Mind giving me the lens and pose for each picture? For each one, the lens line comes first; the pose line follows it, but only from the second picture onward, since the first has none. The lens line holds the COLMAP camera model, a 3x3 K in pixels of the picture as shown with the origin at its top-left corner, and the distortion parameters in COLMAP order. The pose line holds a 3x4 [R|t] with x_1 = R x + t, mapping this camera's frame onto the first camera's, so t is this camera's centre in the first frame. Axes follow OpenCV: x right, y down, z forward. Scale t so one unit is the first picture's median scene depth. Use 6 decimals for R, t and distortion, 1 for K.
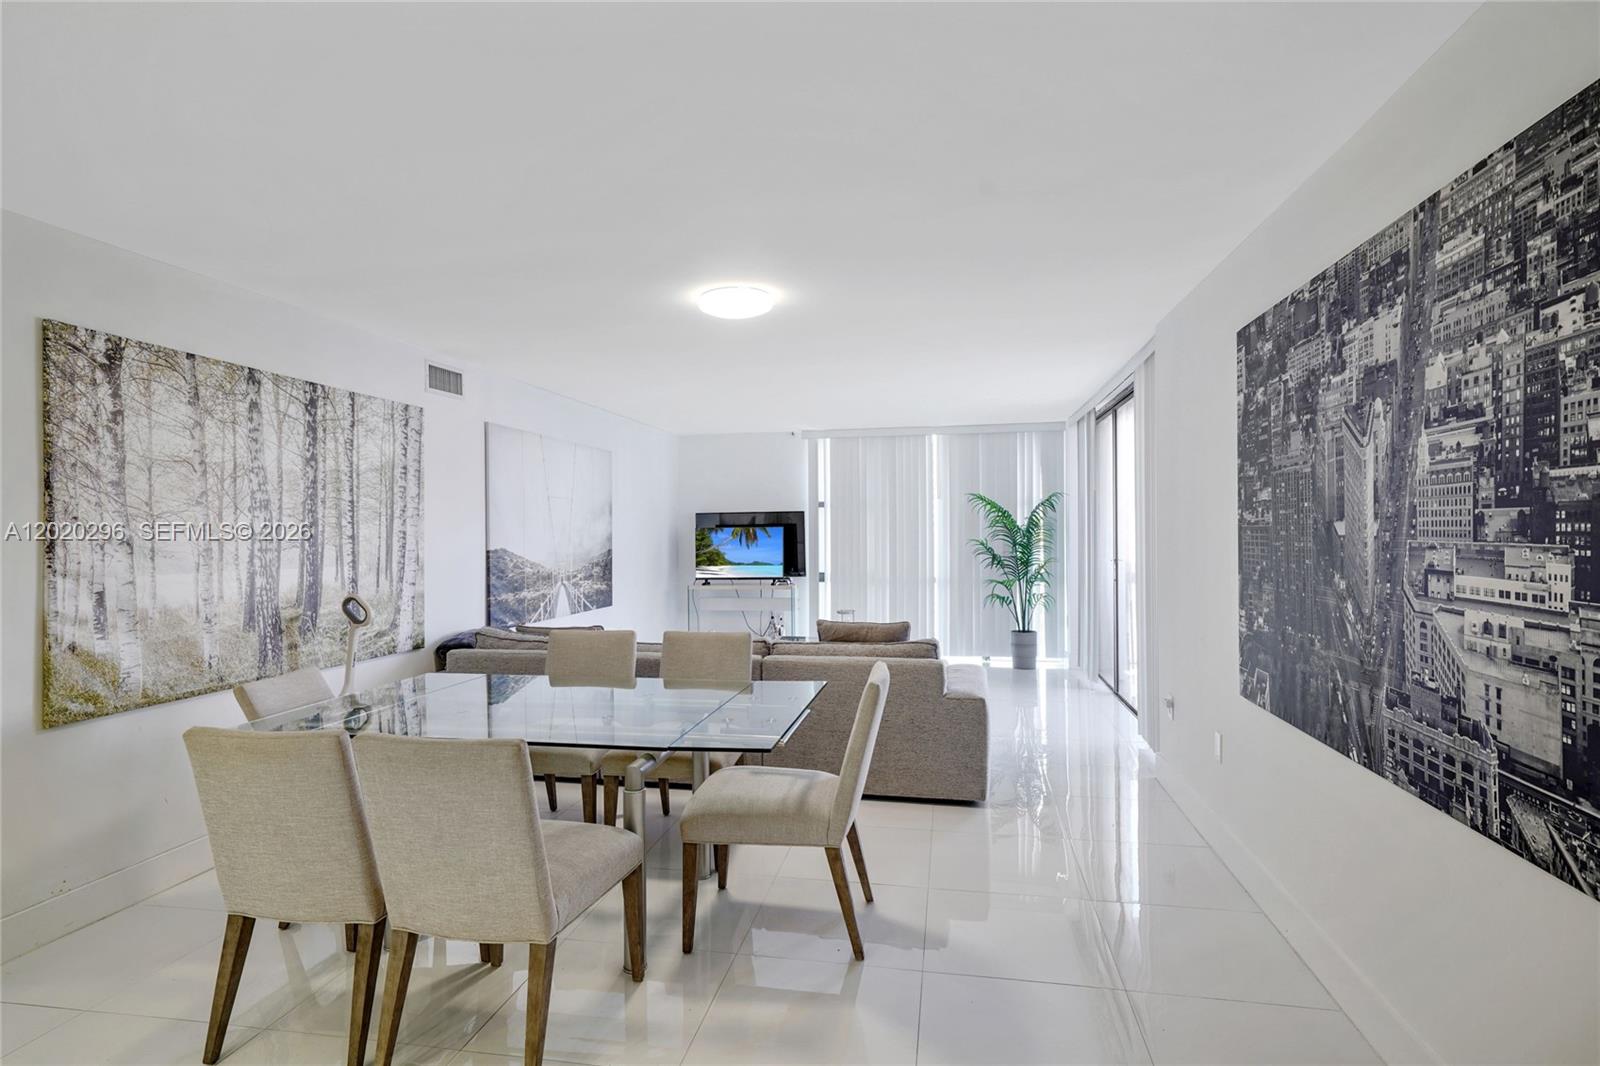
lens RADIAL K [[820.1, 0, 801.2], [0, 820.1, 534.2], [0, 0, 1]] dist [0.014317, 0.000674]
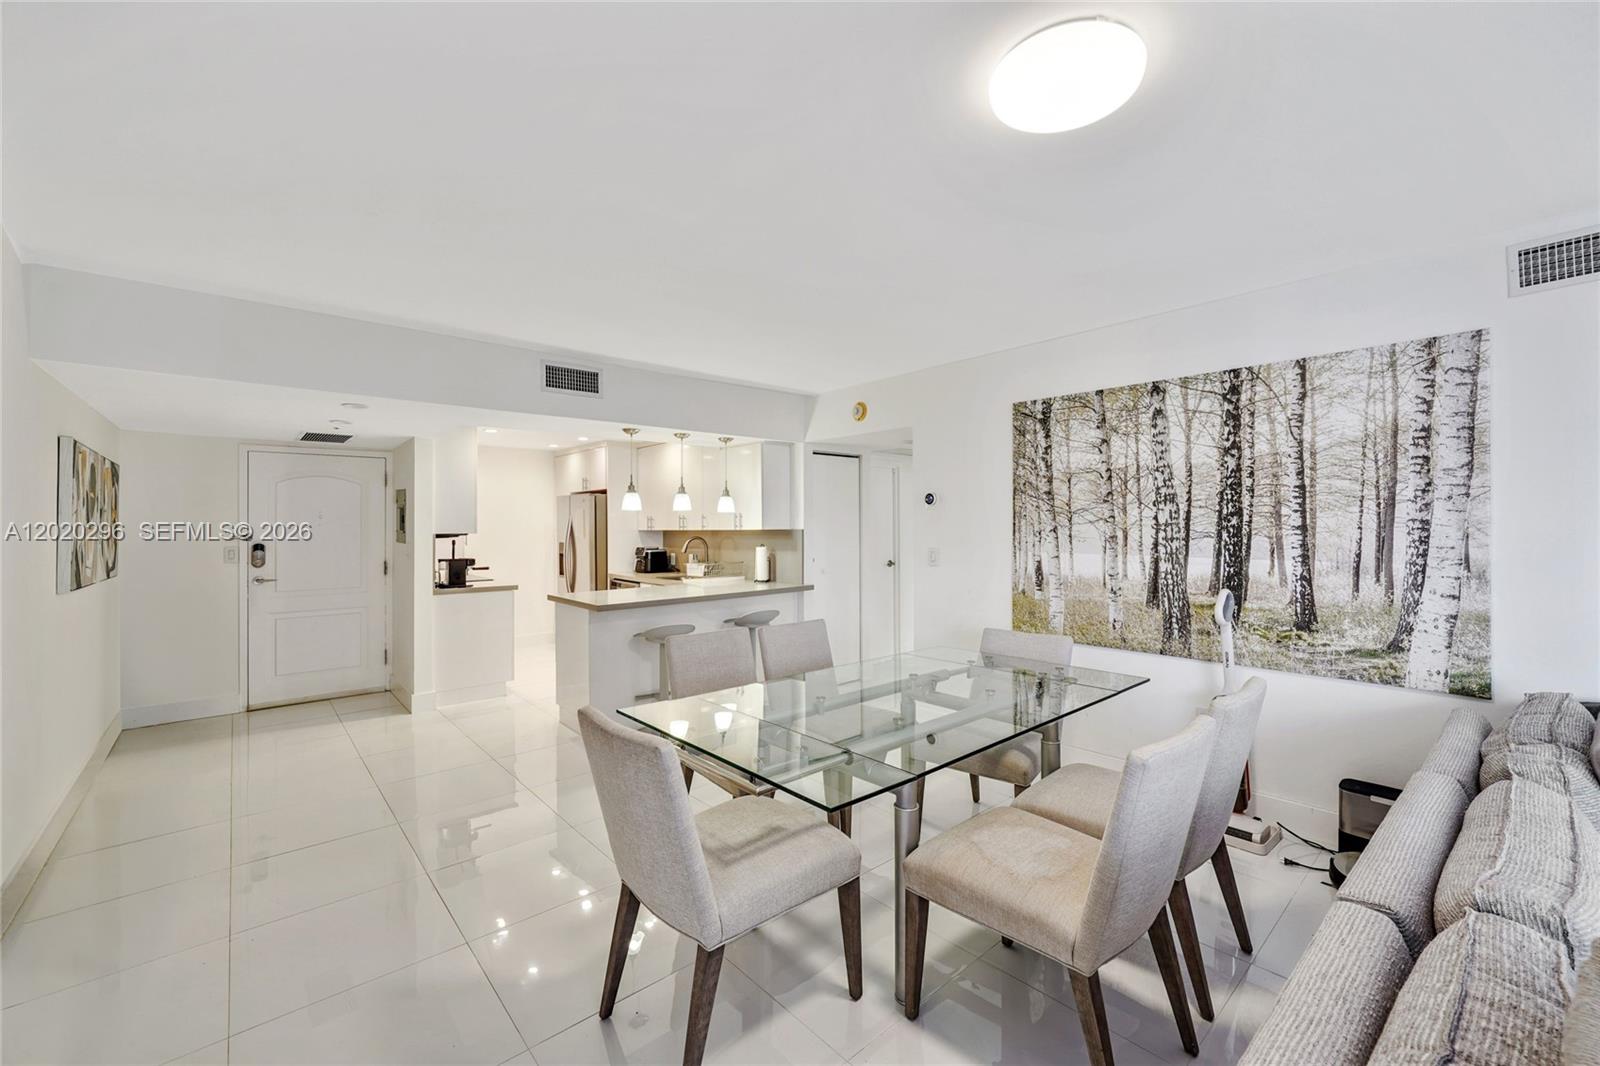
lens RADIAL K [[656.0, 0, 801.9], [0, 656.0, 518.8], [0, 0, 1]] dist [-0.000879, -0.000024]
pose [[-0.612492, 0.002733, -0.790472, 0.356152], [0.010646, 0.999932, -0.004792, -0.008909], [0.790405, -0.011350, -0.612479, 1.136386]]
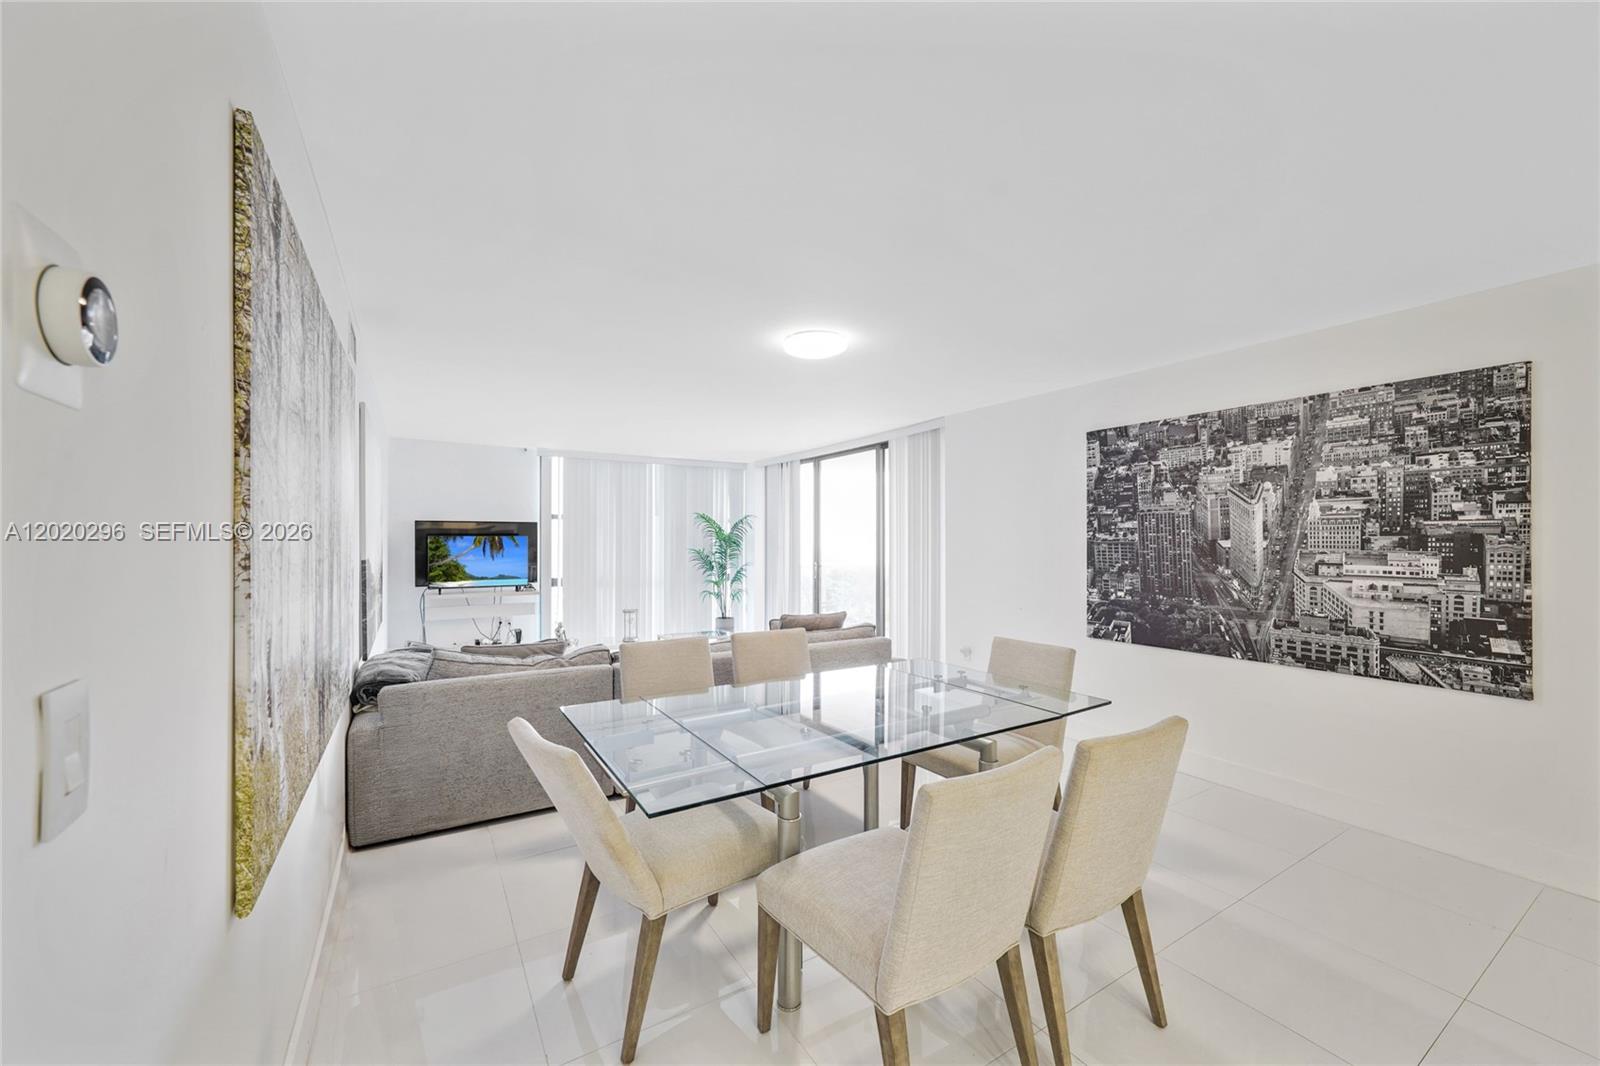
lens RADIAL K [[621.4, 0, 803.9], [0, 621.4, 542.5], [0, 0, 1]] dist [-0.002659, -0.000197]
pose [[0.729182, 0.010226, 0.684243, -0.703749], [-0.007310, 0.999948, -0.007155, 0.005218], [-0.684281, 0.000216, 0.729219, 0.374965]]
